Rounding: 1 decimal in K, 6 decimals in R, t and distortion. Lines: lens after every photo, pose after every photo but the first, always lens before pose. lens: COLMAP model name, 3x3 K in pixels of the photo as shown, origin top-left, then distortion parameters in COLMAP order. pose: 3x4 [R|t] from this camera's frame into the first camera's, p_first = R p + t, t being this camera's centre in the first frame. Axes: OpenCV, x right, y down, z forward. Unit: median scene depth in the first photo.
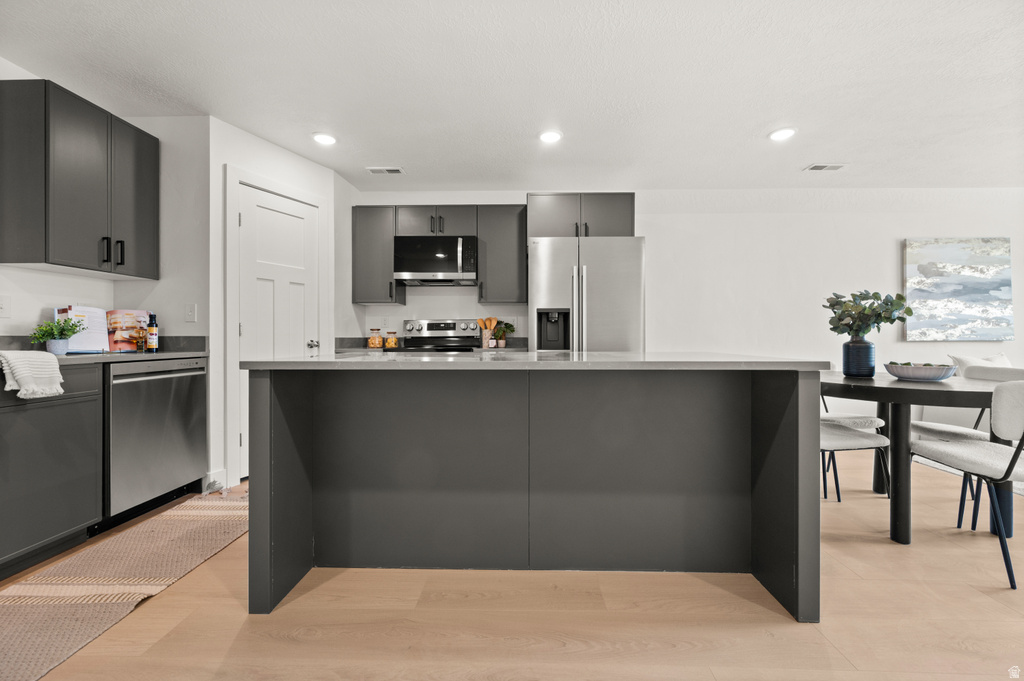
lens RADIAL K [[409.3, 0, 516.9], [0, 409.3, 335.5], [0, 0, 1]] dist [-0.000910, -0.000238]
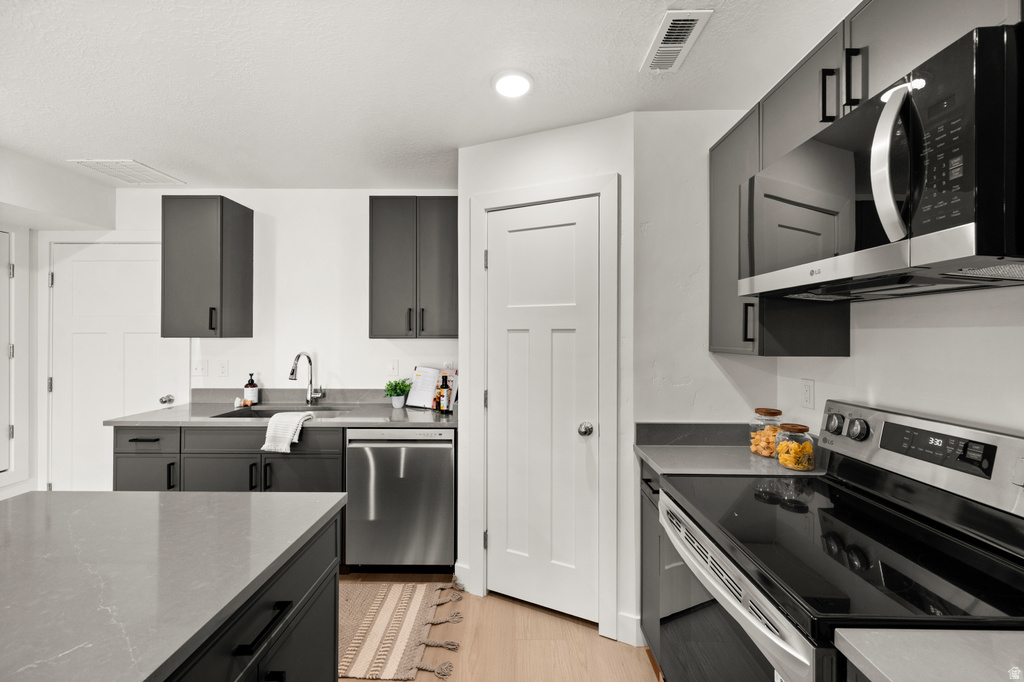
lens RADIAL K [[408.7, 0, 517.2], [0, 408.7, 332.1], [0, 0, 1]] dist [0.001357, -0.001401]
pose [[0.019668, -0.006179, -0.999787, 0.088201], [0.003468, 0.999975, -0.006112, -0.111246], [0.999801, -0.003347, 0.019689, 0.846627]]
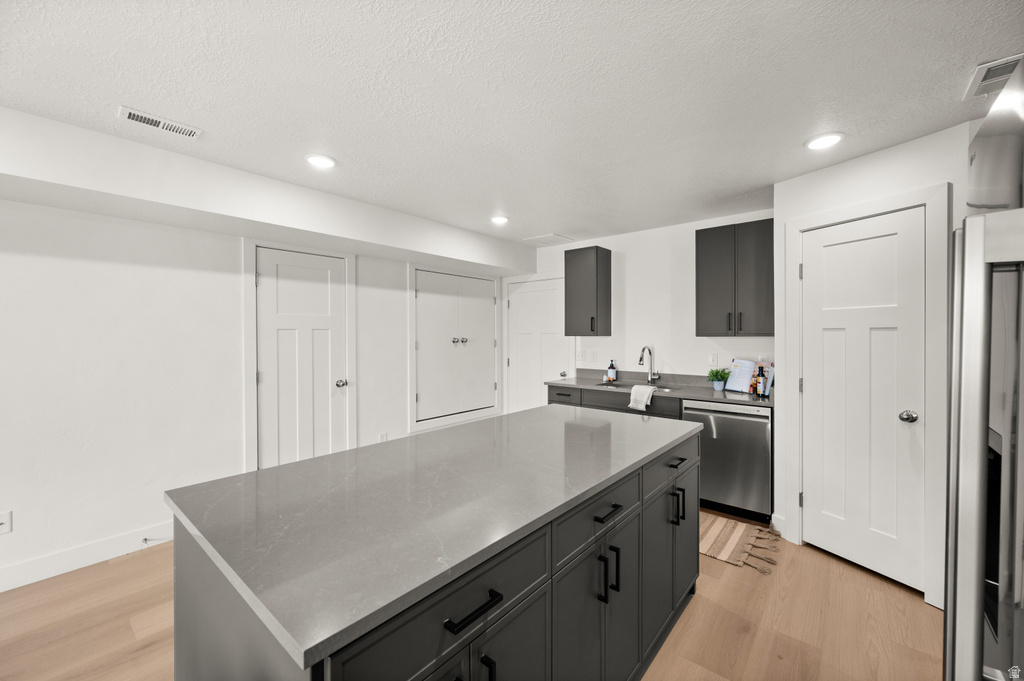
lens RADIAL K [[409.3, 0, 514.2], [0, 409.3, 335.8], [0, 0, 1]] dist [-0.000910, -0.000238]
pose [[-0.627627, 0.004001, -0.778504, 0.400511], [0.006565, 0.999978, -0.000153, -0.109338], [0.778487, -0.005207, -0.627639, 0.874096]]
